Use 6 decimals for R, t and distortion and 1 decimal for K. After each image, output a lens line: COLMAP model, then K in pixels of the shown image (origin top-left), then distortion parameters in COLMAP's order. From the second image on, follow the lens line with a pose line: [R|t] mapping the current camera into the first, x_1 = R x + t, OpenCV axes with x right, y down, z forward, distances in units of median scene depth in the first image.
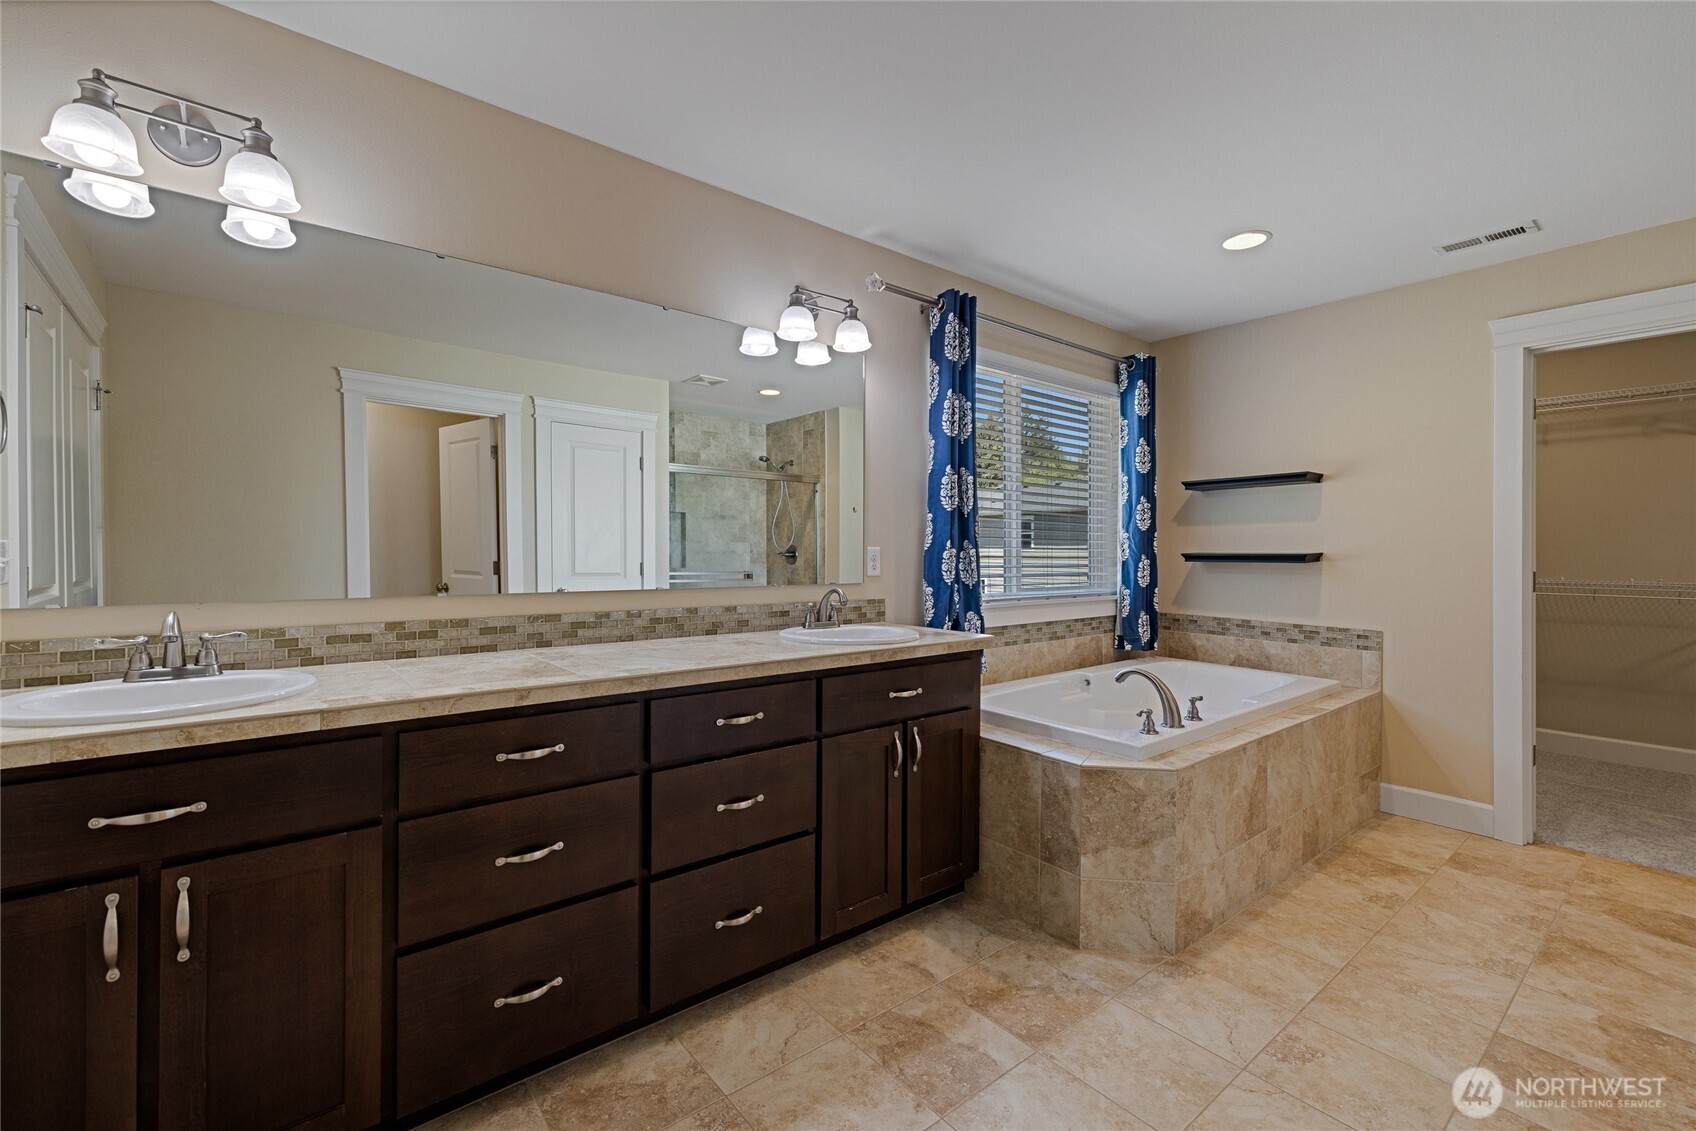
lens RADIAL K [[713.1, 0, 827.1], [0, 713.1, 560.8], [0, 0, 1]] dist [-0.004746, 0.001071]
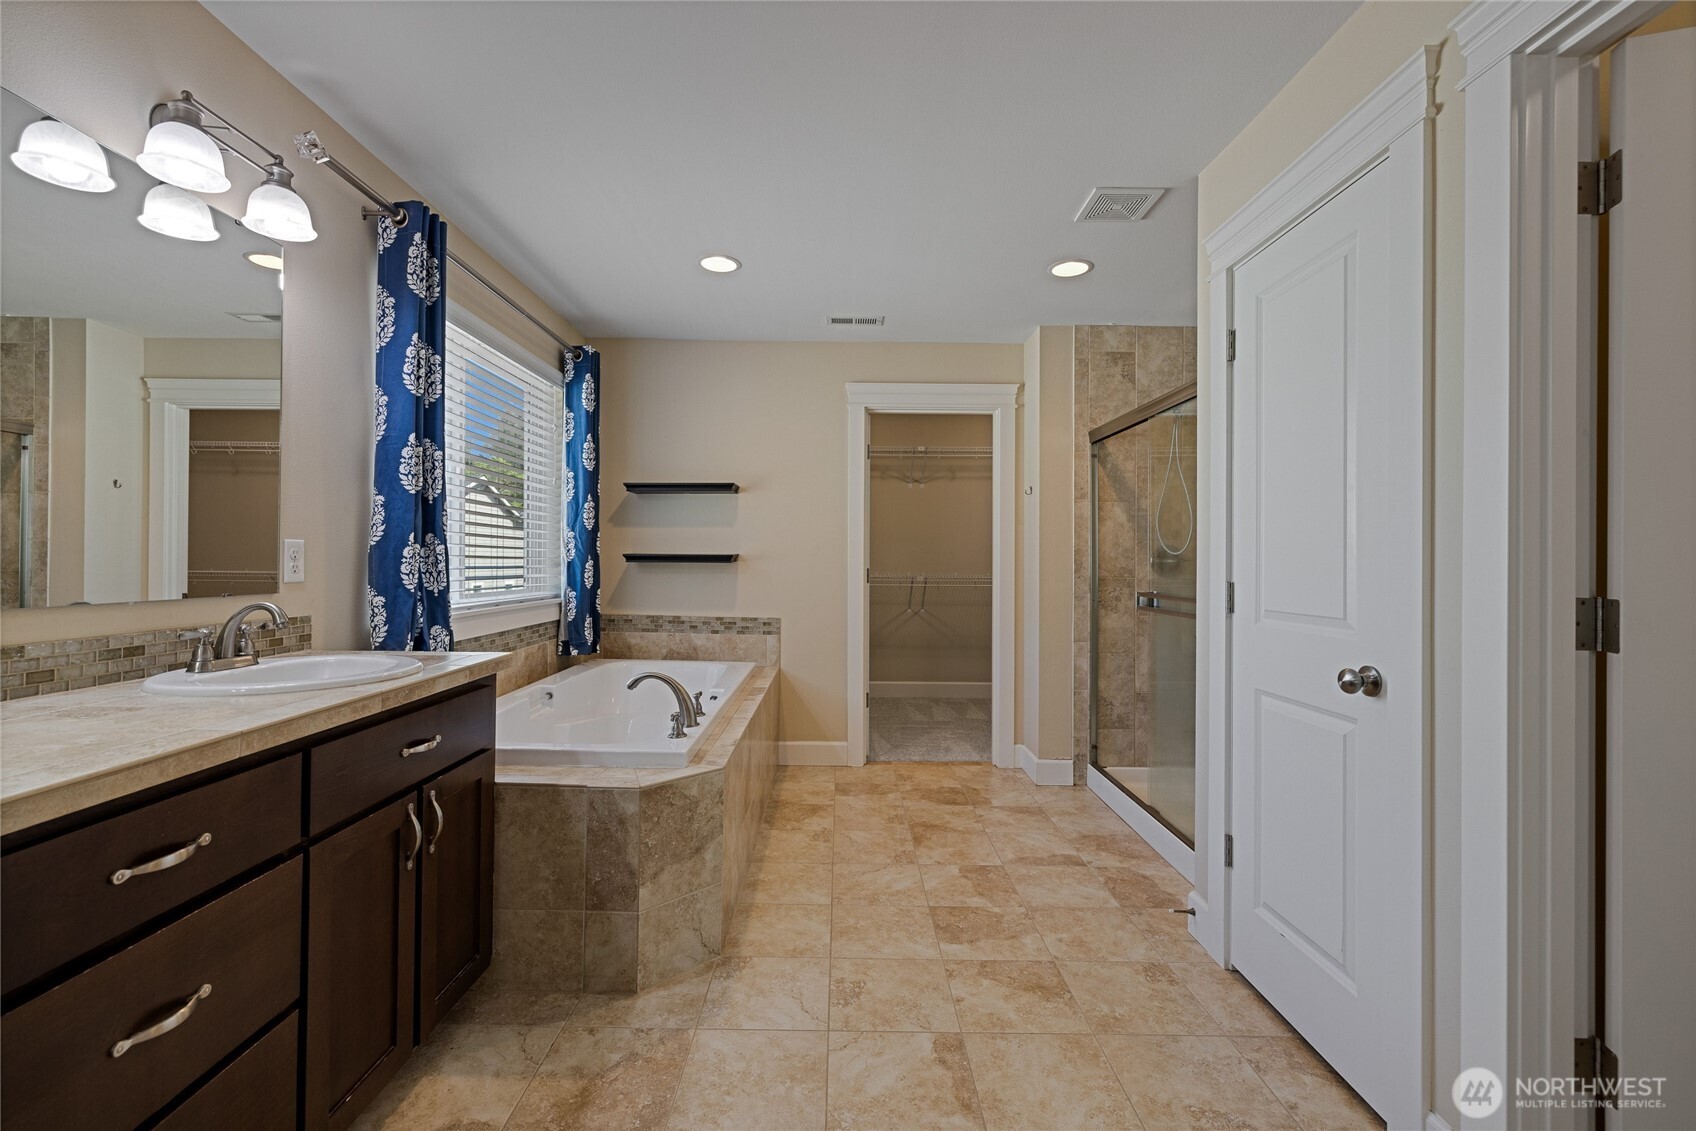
lens RADIAL K [[713.1, 0, 842.9], [0, 713.1, 558.1], [0, 0, 1]] dist [-0.004746, 0.001071]
pose [[0.612951, 0.003137, 0.790115, -0.152524], [0.003625, 0.999970, -0.006782, 0.005007], [-0.790113, 0.007021, 0.612921, 0.191616]]
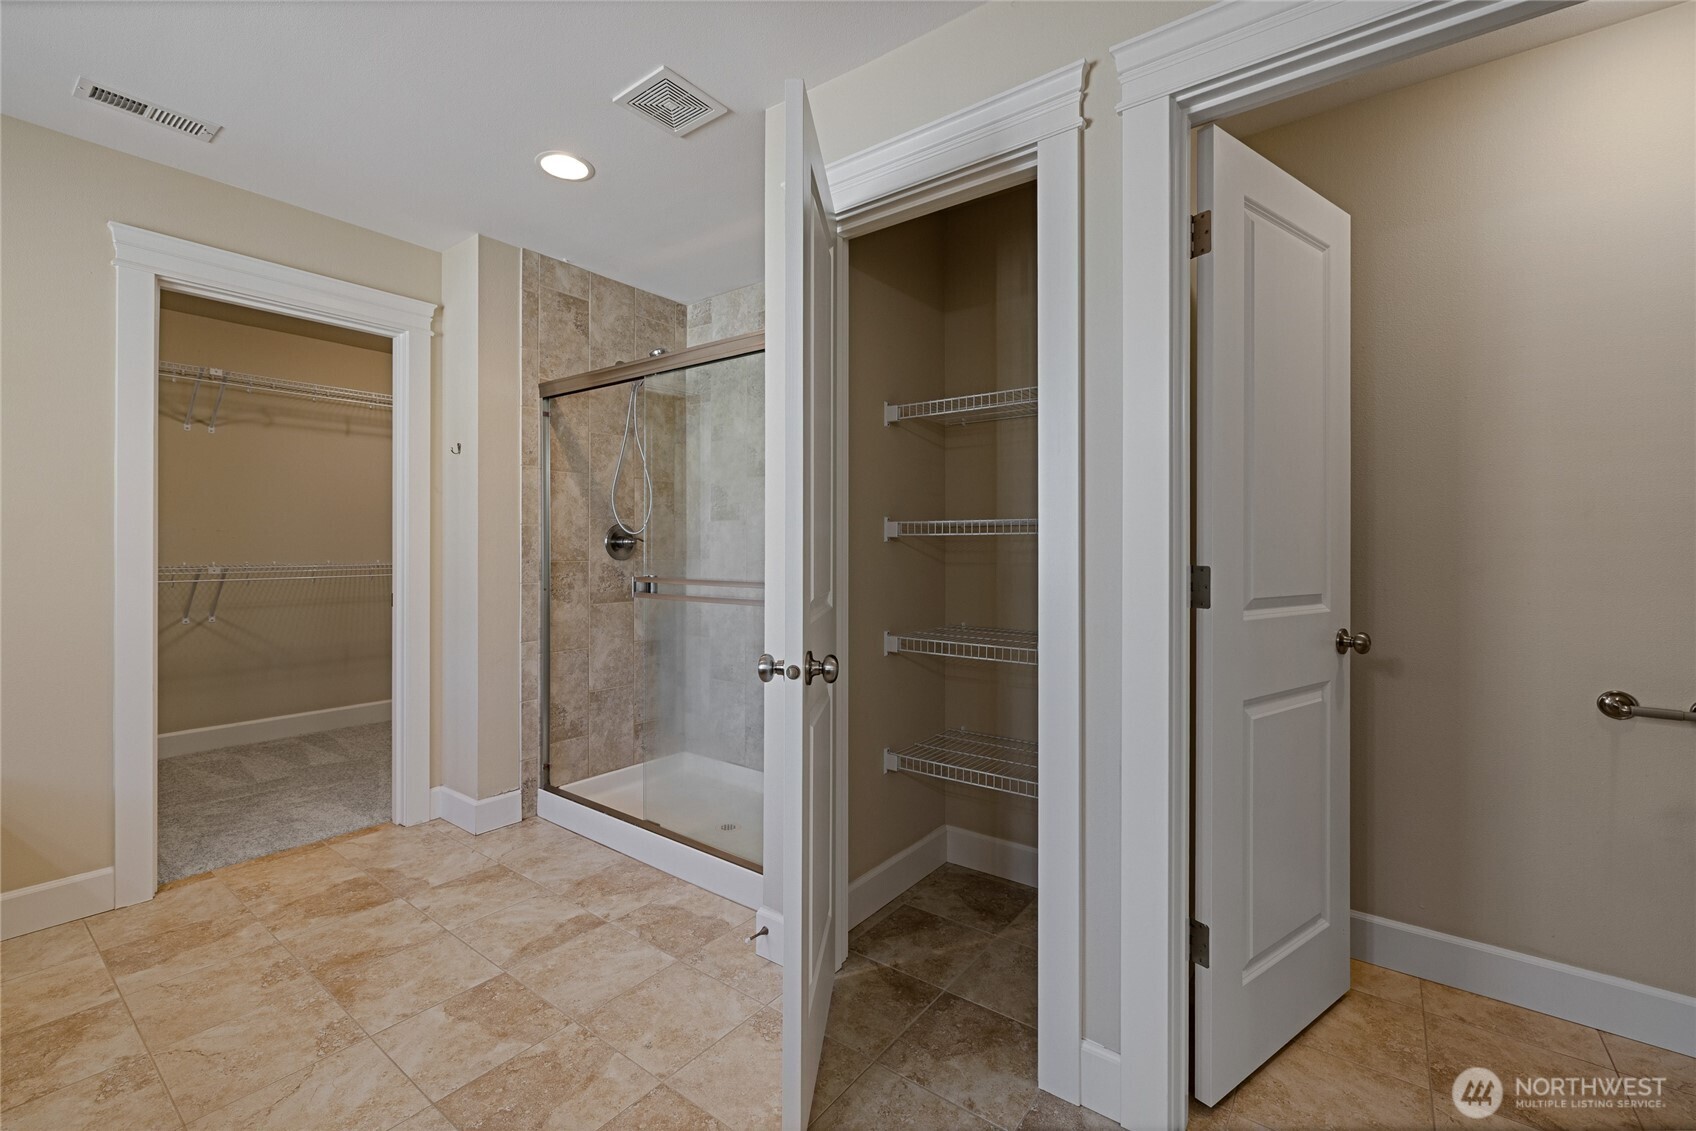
lens RADIAL K [[713.1, 0, 833.4], [0, 713.1, 545.1], [0, 0, 1]] dist [-0.004746, 0.001071]
pose [[-0.253673, -0.002188, 0.967288, 0.016060], [0.009182, 0.999947, 0.004670, 0.007431], [-0.967246, 0.010066, -0.253640, 0.493770]]
